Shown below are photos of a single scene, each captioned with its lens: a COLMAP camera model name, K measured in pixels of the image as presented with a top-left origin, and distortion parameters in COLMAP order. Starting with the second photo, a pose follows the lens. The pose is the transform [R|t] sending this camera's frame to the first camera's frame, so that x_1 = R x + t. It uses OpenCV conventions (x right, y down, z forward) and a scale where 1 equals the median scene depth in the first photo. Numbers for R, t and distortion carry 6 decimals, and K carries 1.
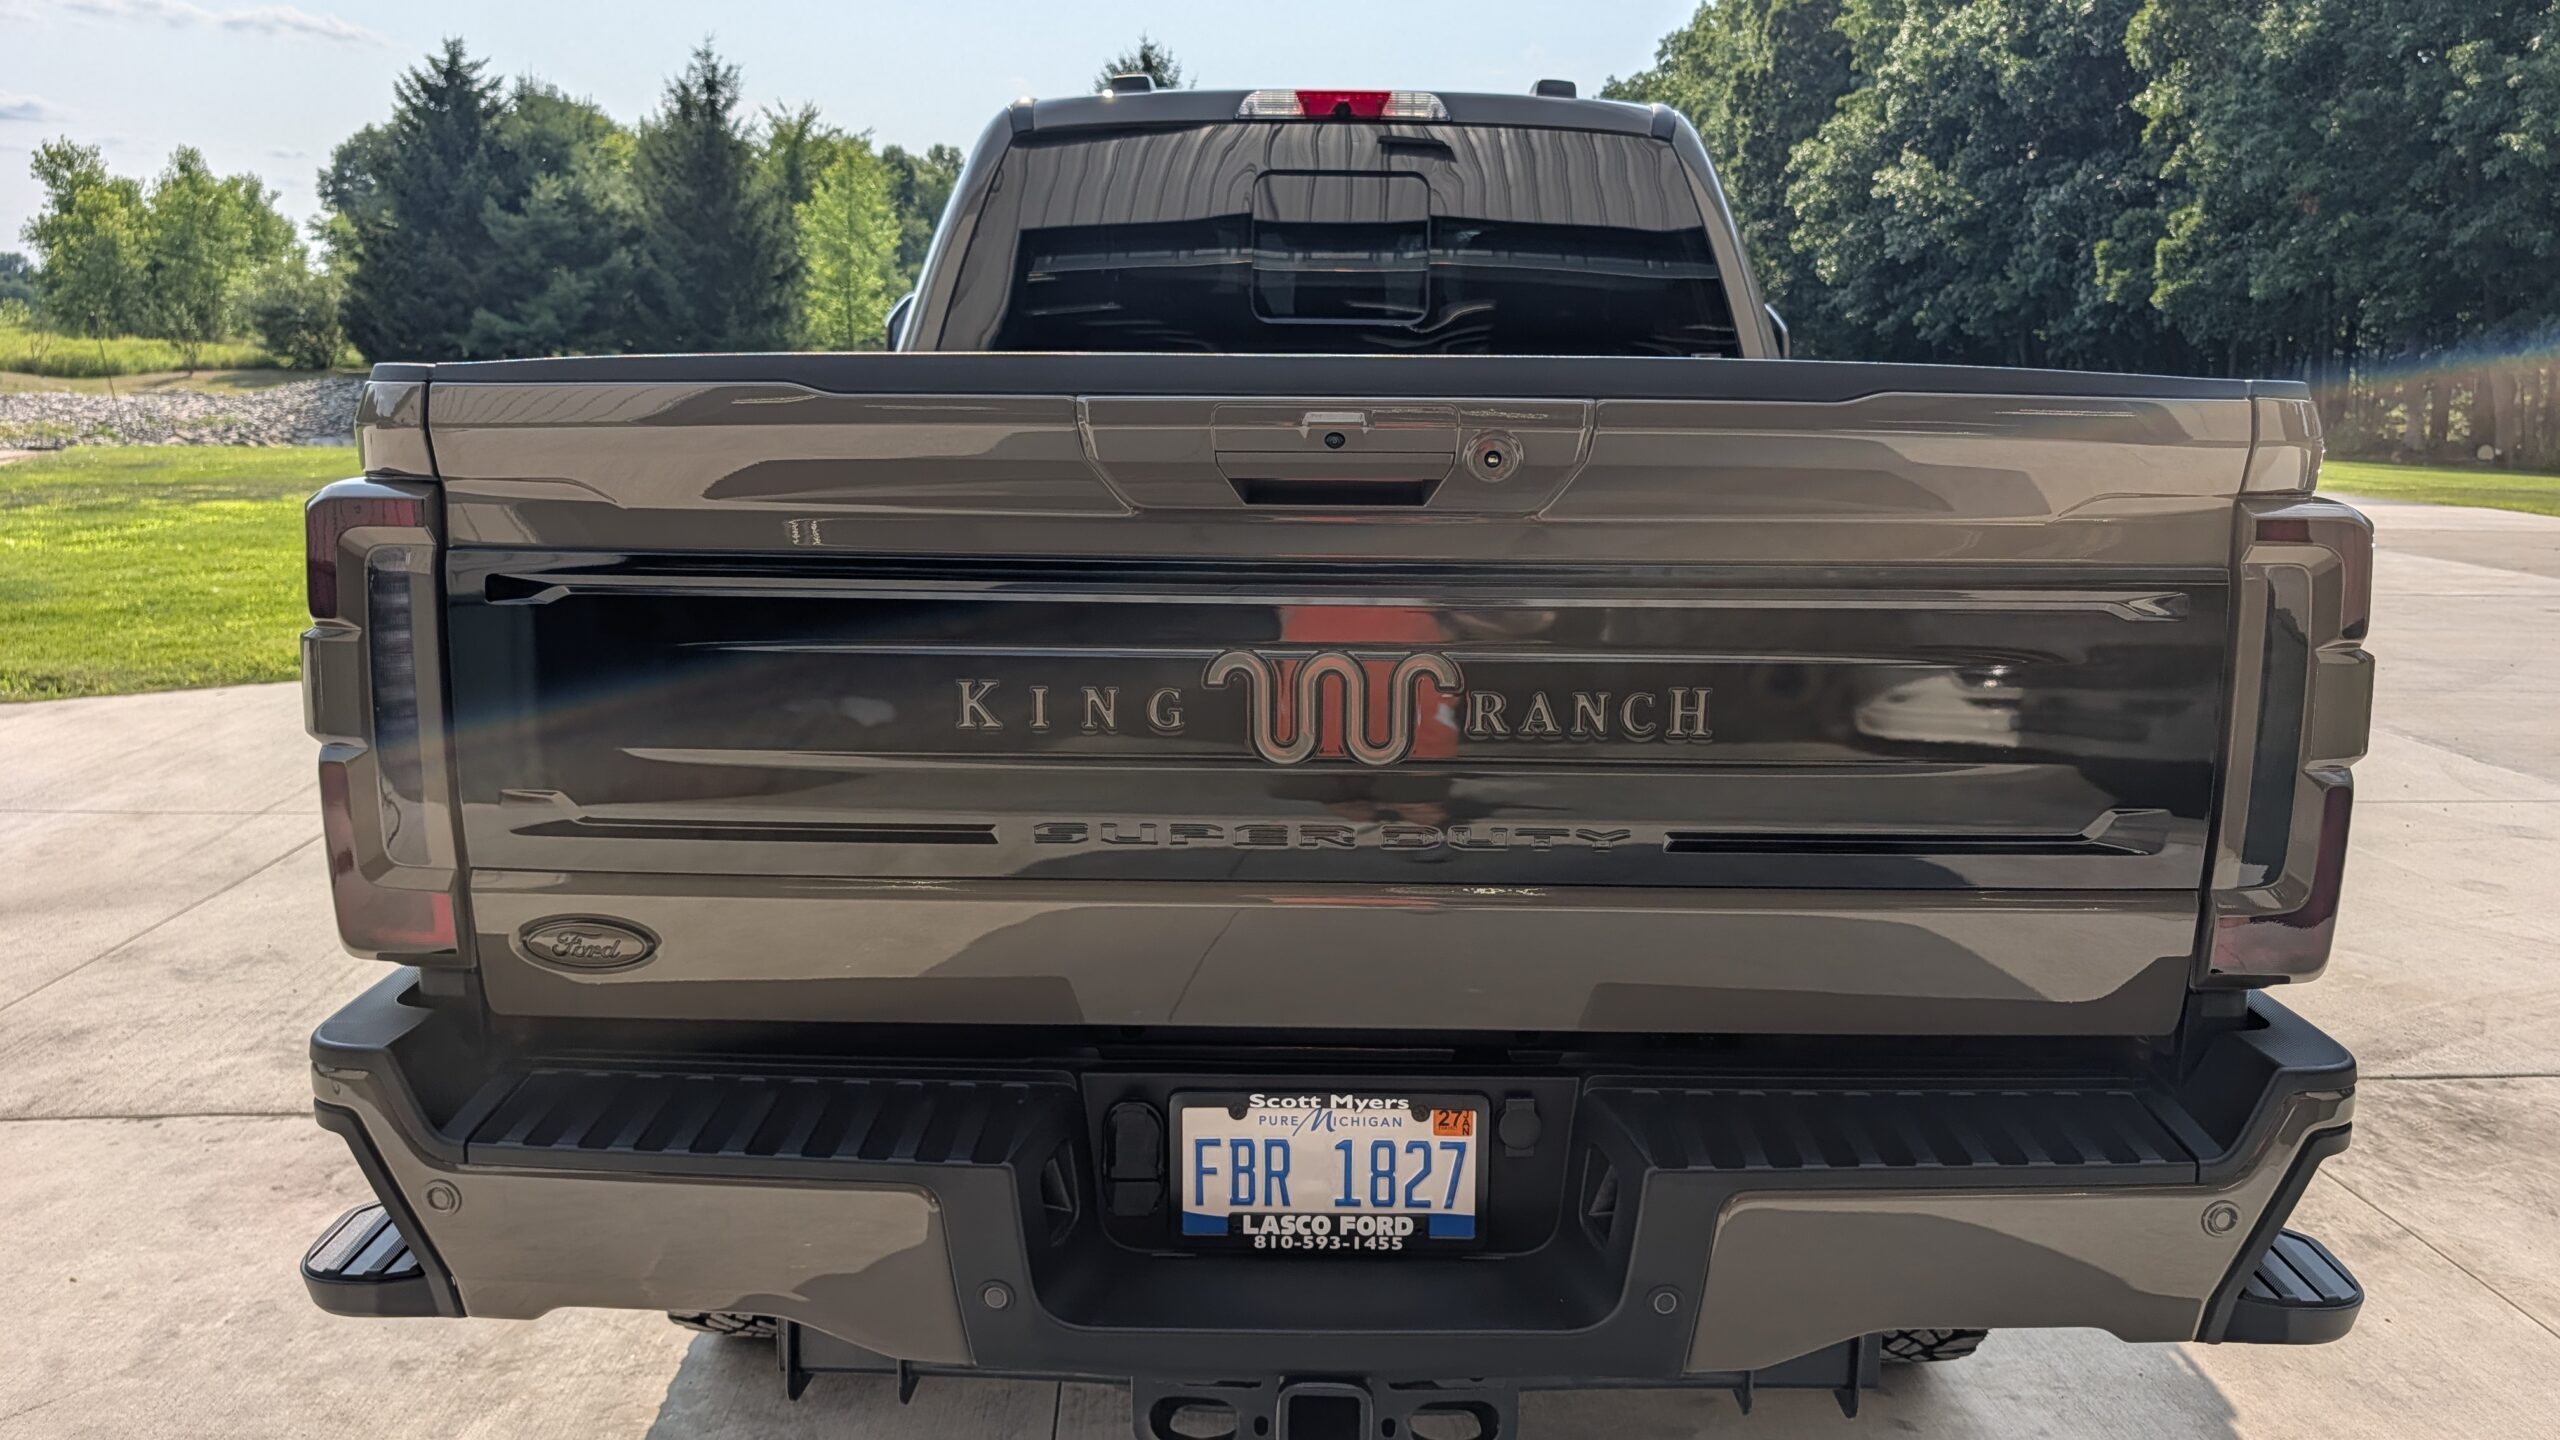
lens RADIAL K [[1883.4, 0, 1280.0], [0, 1883.4, 720.0], [0, 0, 1]] dist [0.007213, -0.004856]
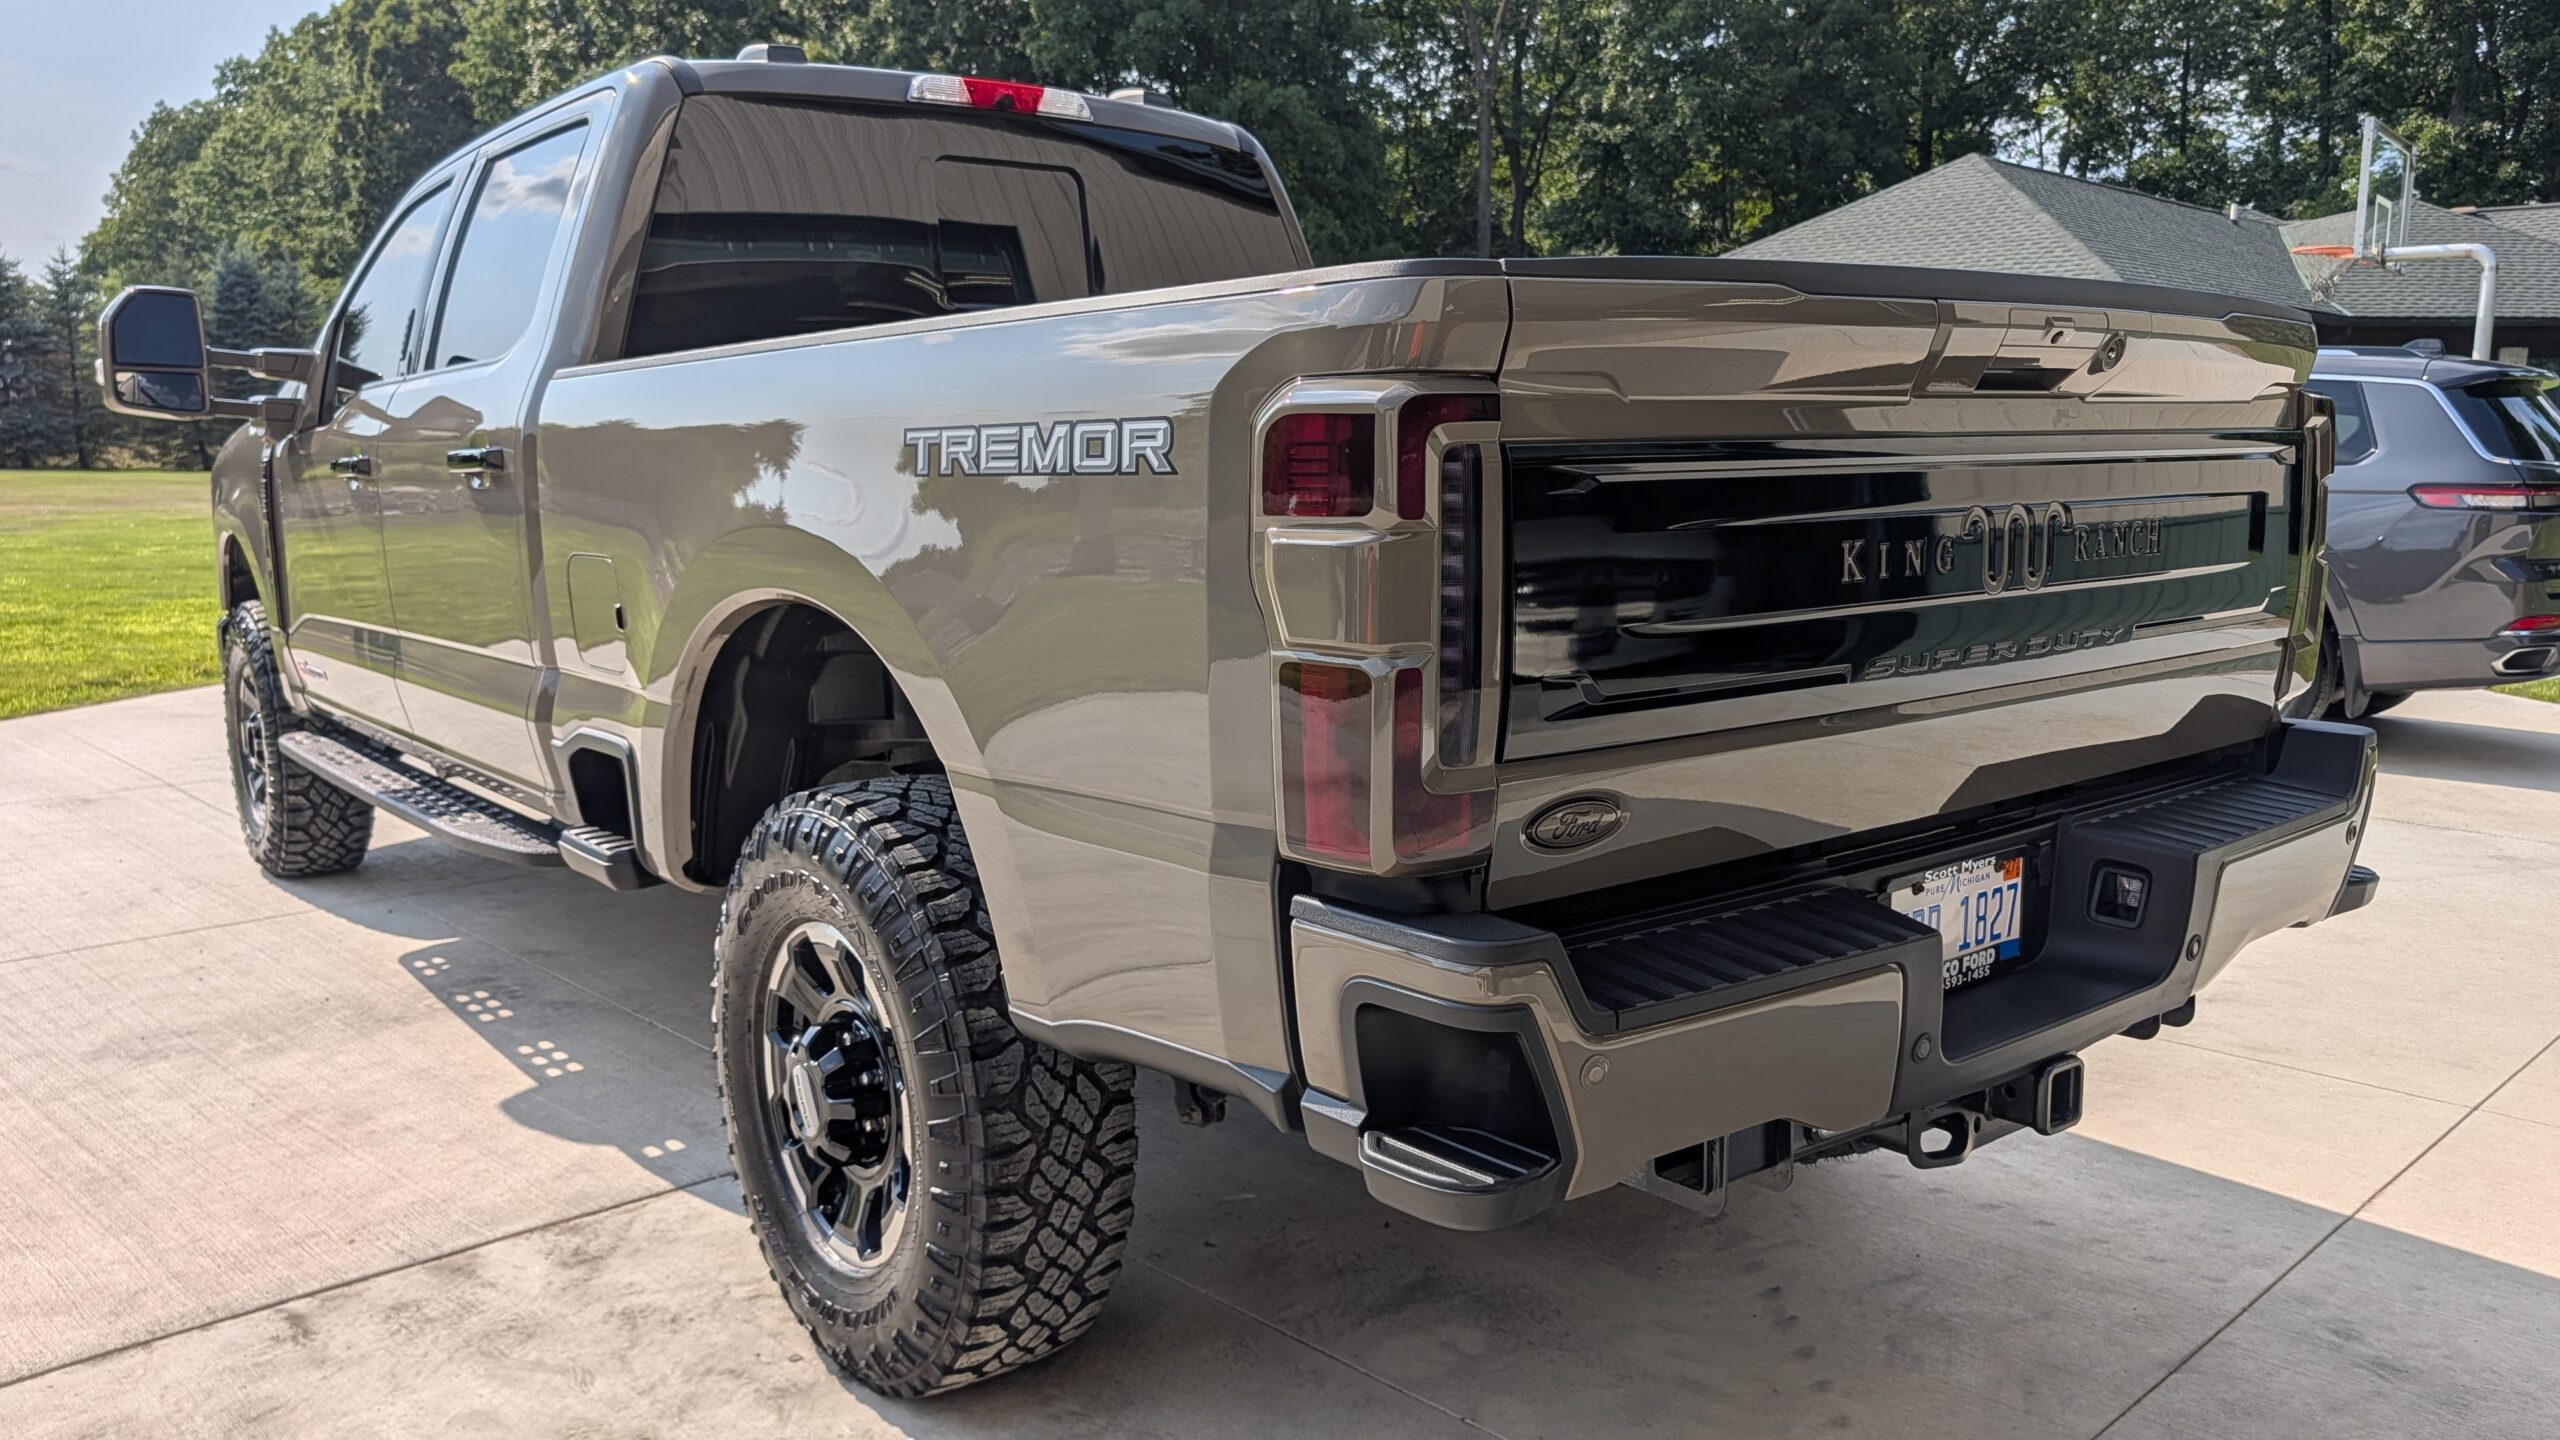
lens RADIAL K [[1883.4, 0, 1280.0], [0, 1883.4, 720.0], [0, 0, 1]] dist [0.007213, -0.004856]
pose [[0.773018, -0.111734, 0.624466, -1.103362], [0.129820, 0.991397, 0.016687, 0.022281], [-0.620959, 0.068169, 0.780873, 0.278320]]
